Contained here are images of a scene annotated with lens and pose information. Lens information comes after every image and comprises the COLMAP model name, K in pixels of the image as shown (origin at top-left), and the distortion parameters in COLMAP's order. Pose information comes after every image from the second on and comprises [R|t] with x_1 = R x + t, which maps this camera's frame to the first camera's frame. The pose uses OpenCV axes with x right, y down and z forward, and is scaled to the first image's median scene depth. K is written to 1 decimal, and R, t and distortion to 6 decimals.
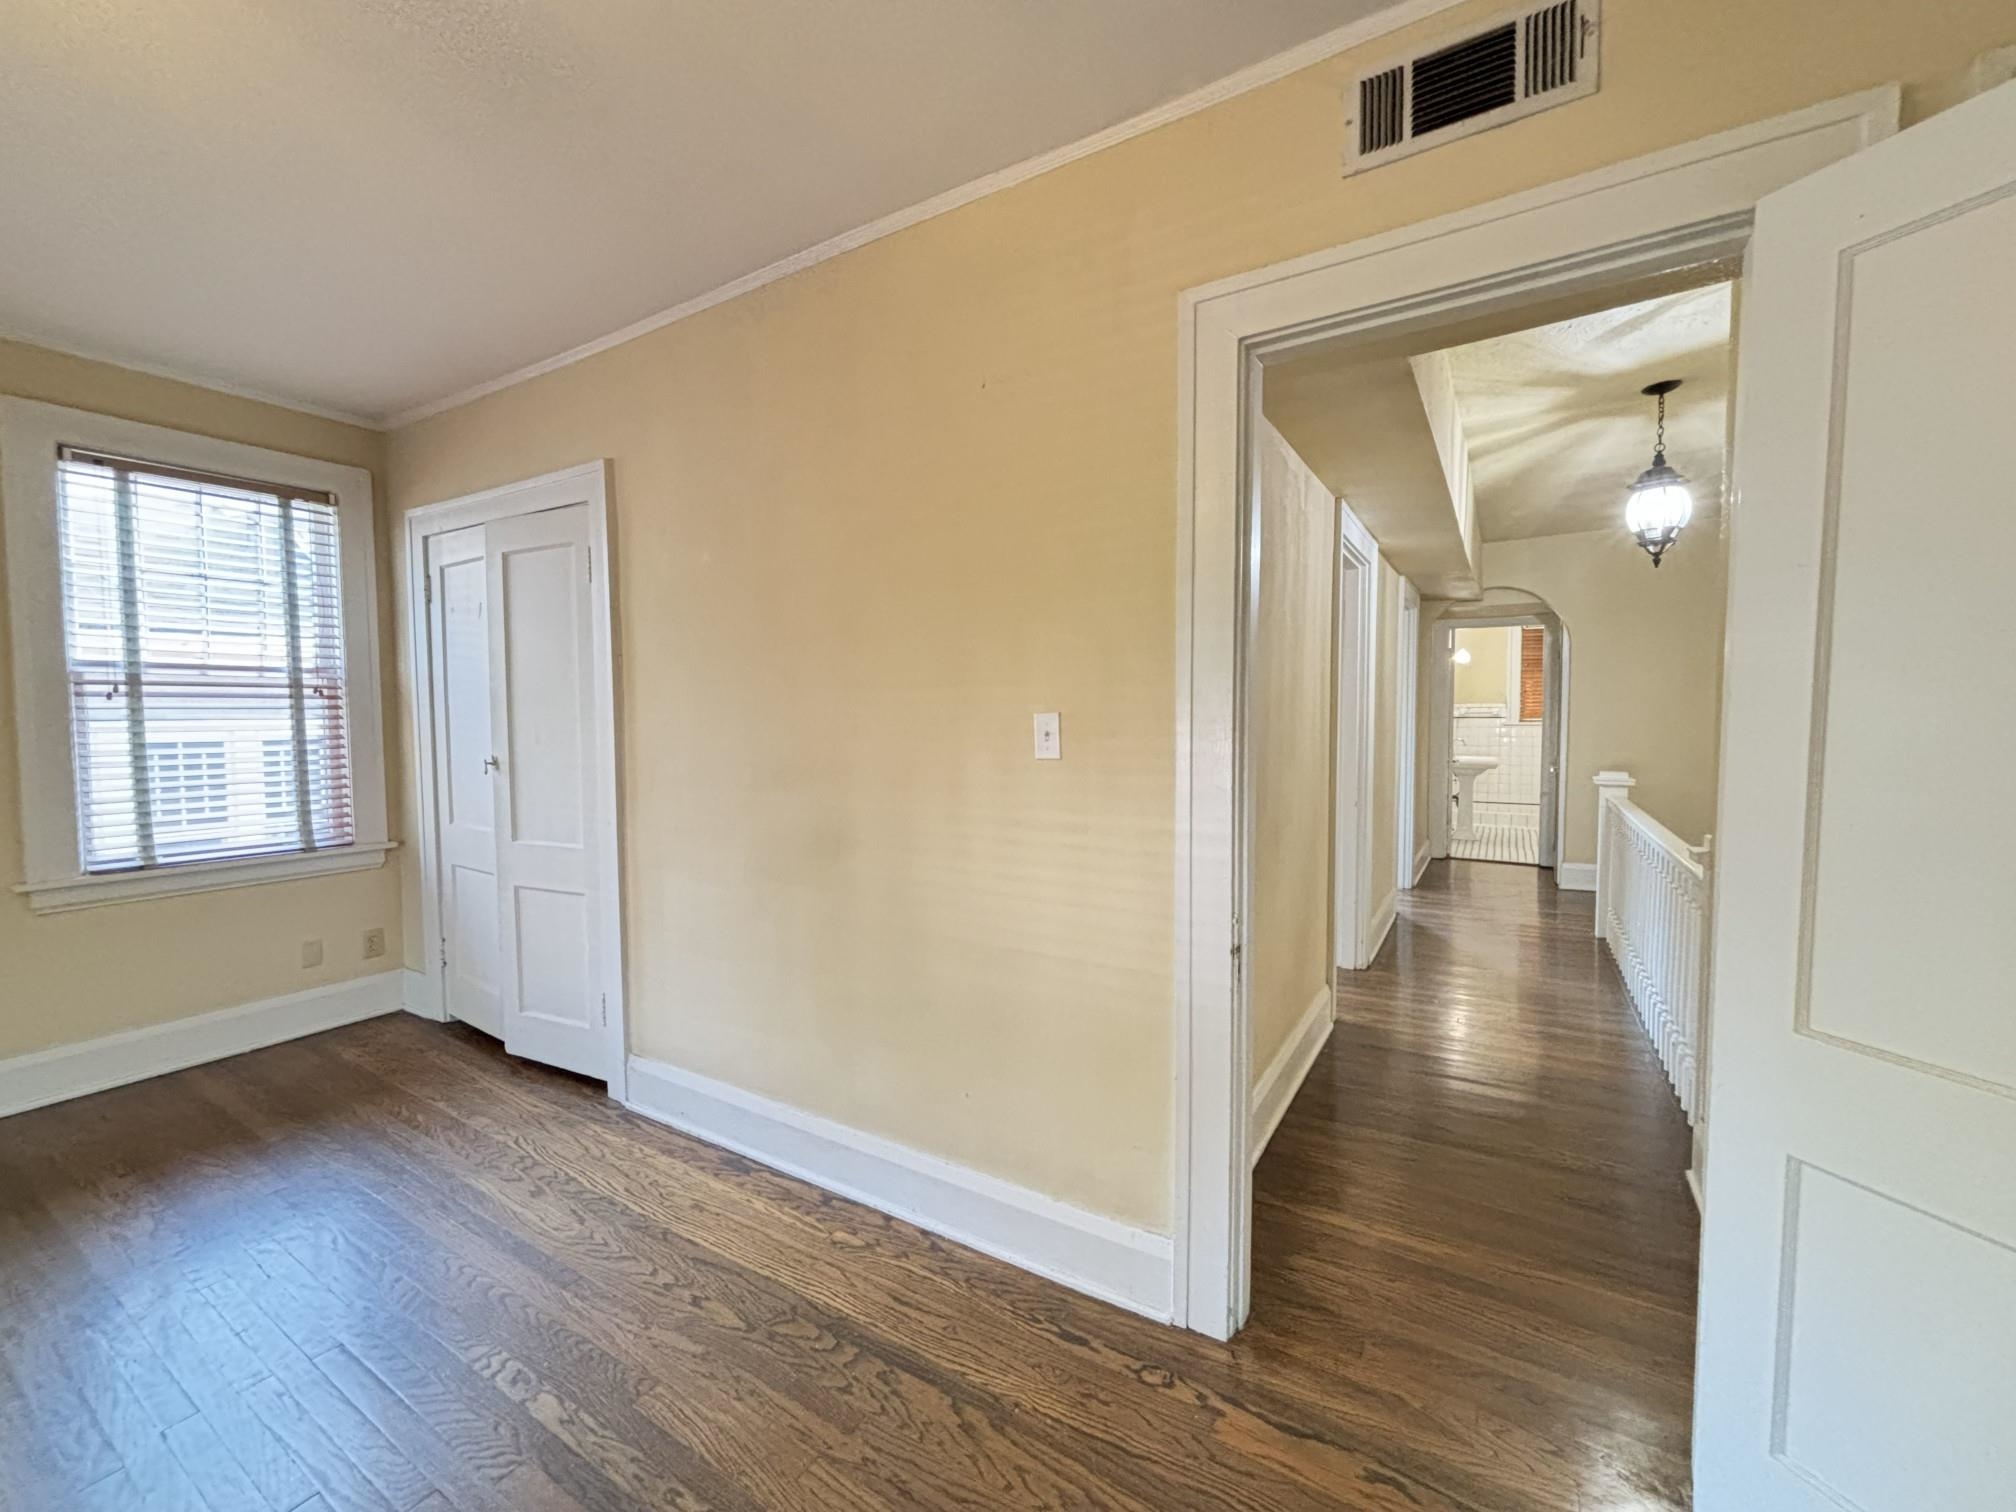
lens RADIAL K [[810.8, 0, 1008.0], [0, 810.8, 756.0], [0, 0, 1]] dist [-0.001565, -0.000484]
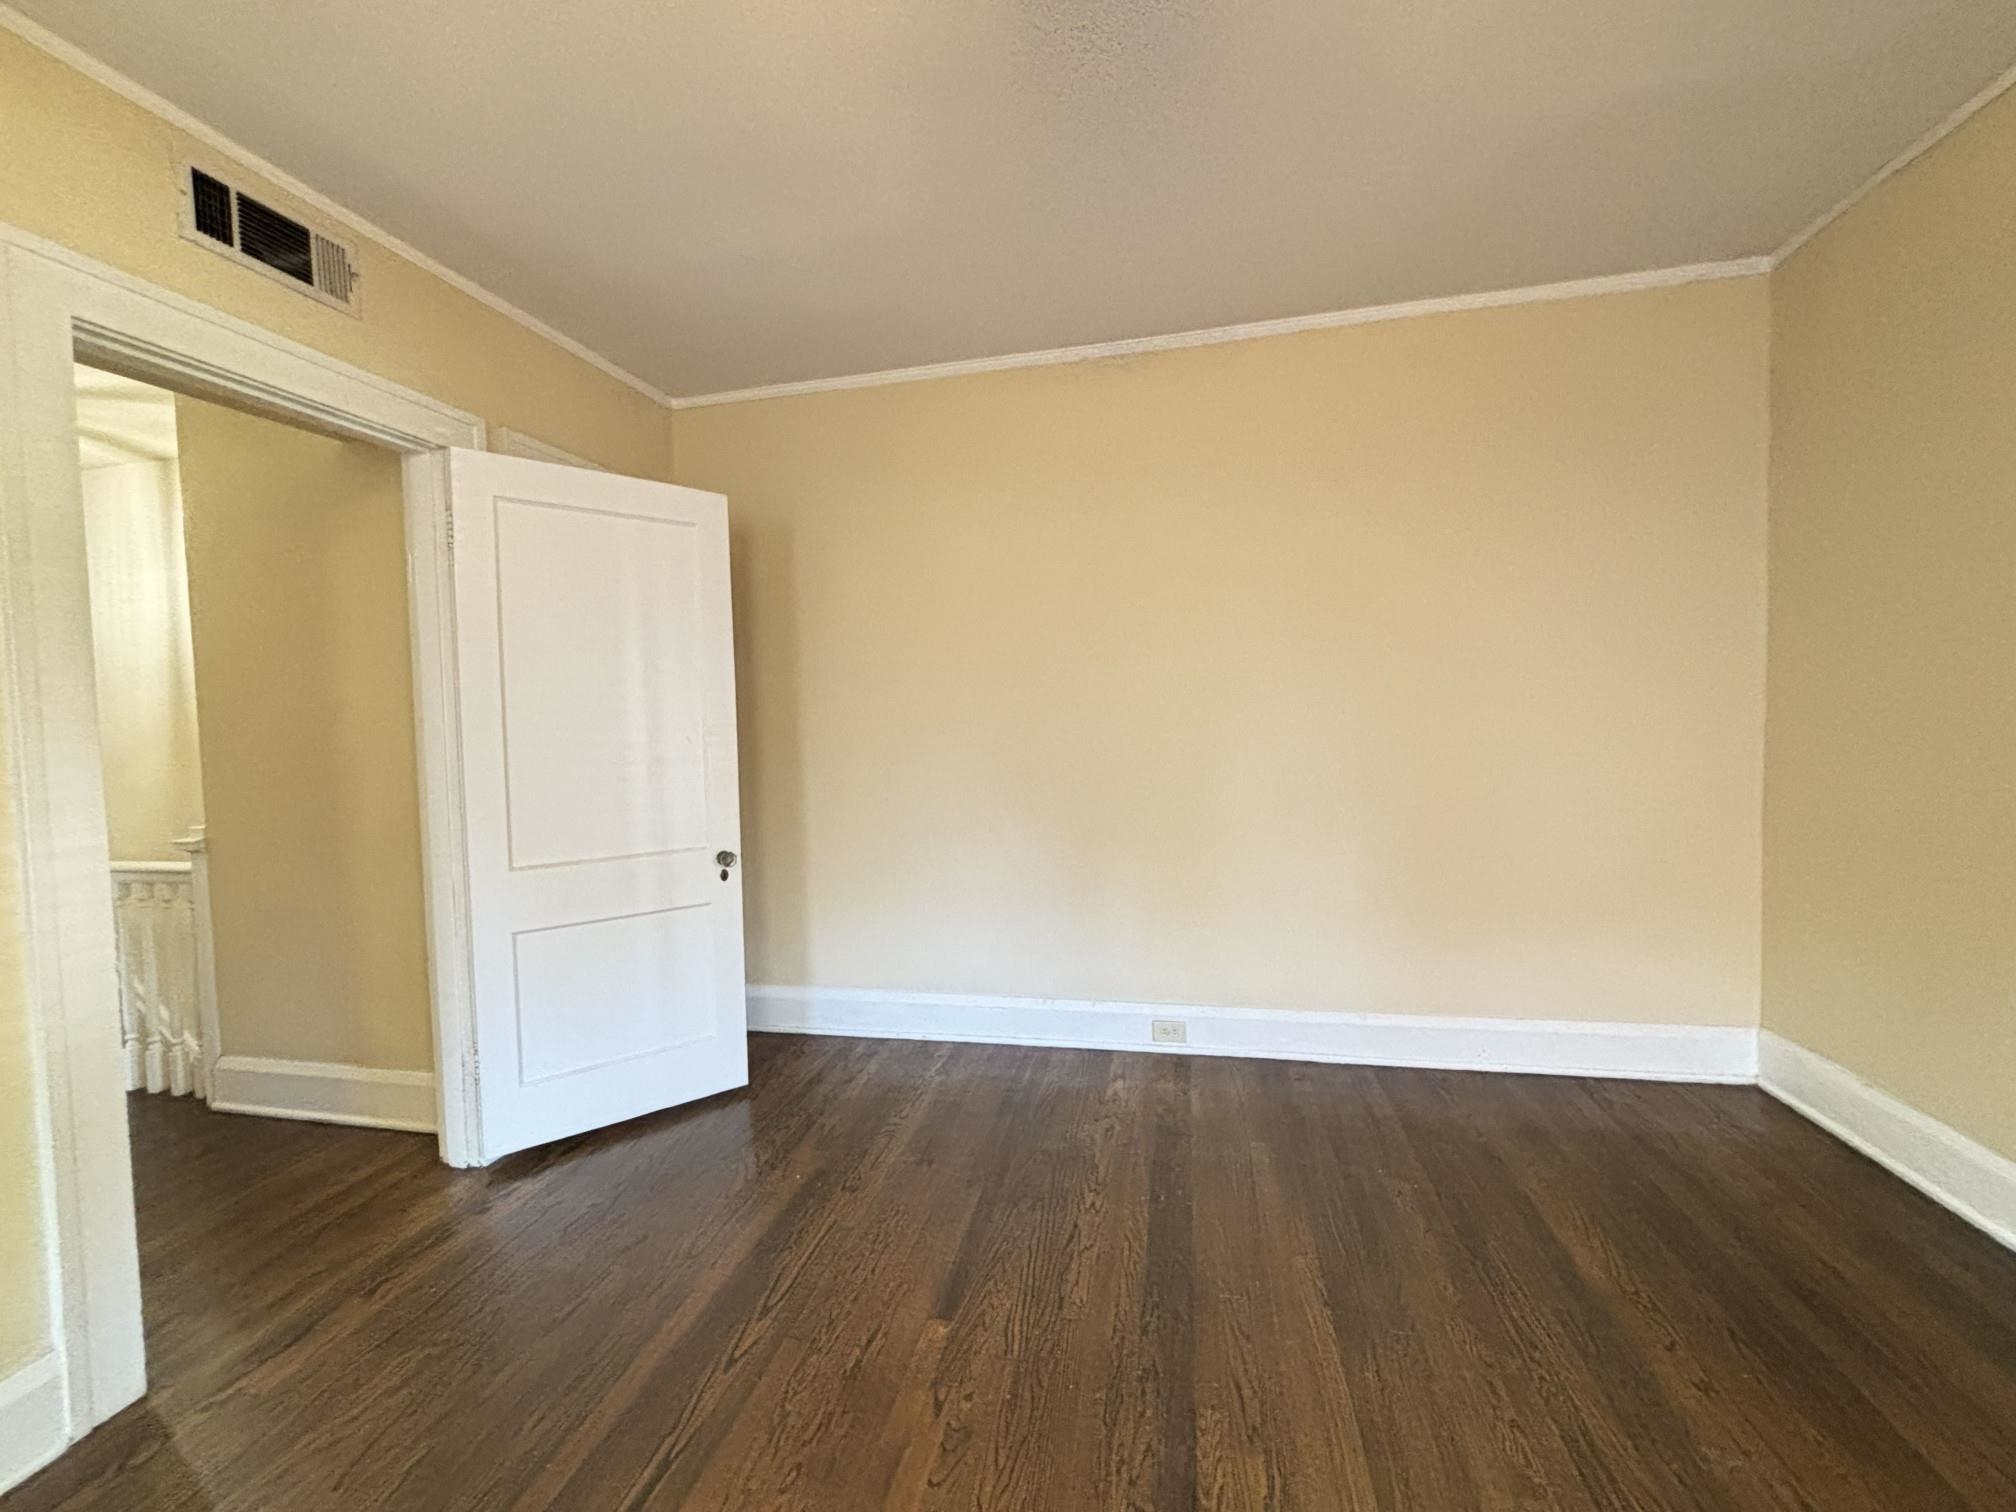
lens RADIAL K [[810.8, 0, 1008.0], [0, 810.8, 756.0], [0, 0, 1]] dist [-0.001565, -0.000484]
pose [[-0.331029, -0.025488, 0.943276, -1.076424], [0.076470, 0.995623, 0.053738, 0.029931], [-0.940517, 0.089922, -0.327631, 0.368128]]
